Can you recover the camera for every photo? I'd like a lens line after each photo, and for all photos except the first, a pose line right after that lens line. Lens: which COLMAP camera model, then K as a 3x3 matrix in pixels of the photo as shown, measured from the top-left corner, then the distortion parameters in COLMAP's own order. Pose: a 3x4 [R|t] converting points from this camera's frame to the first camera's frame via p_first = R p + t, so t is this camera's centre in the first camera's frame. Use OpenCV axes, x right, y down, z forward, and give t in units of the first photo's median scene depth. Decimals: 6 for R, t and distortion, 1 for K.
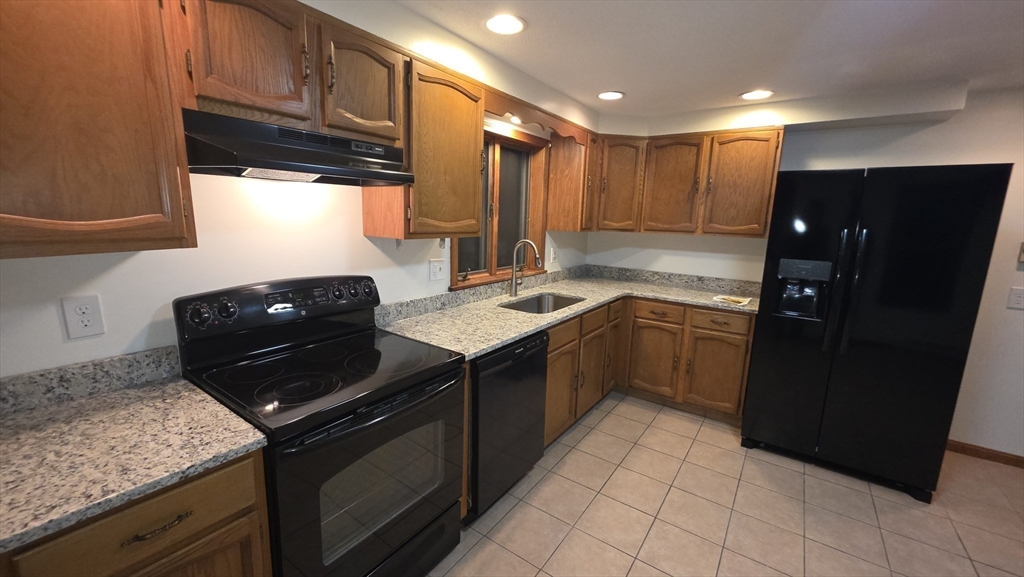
lens RADIAL K [[407.9, 0, 512.0], [0, 407.9, 288.5], [0, 0, 1]] dist [0.001579, 0.000030]
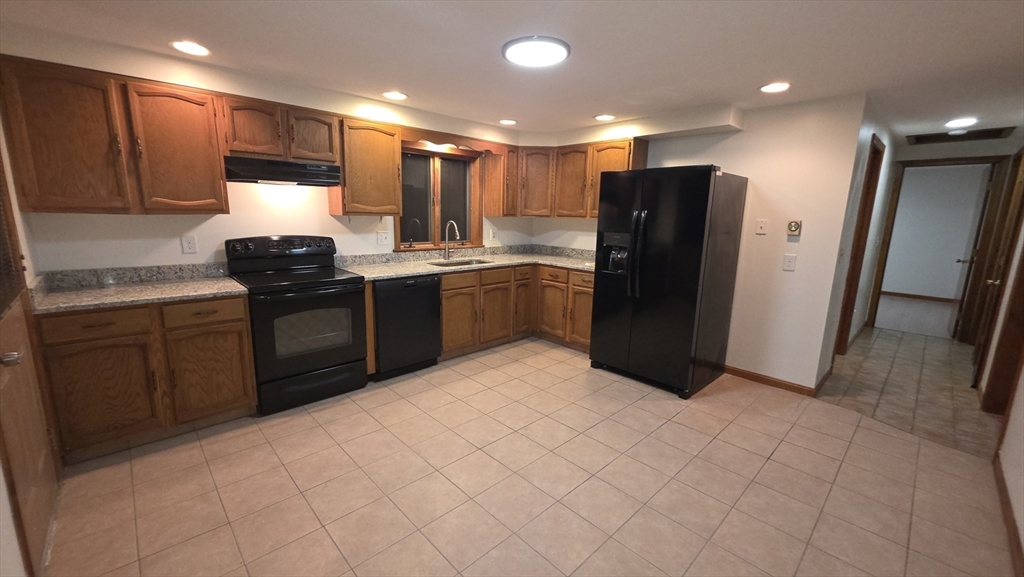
lens RADIAL K [[407.9, 0, 512.0], [0, 407.9, 288.5], [0, 0, 1]] dist [0.001579, 0.000030]
pose [[0.982504, 0.028656, -0.184025, 0.550429], [-0.028177, 0.999589, 0.005215, 0.116727], [0.184099, 0.000062, 0.982908, -0.437575]]
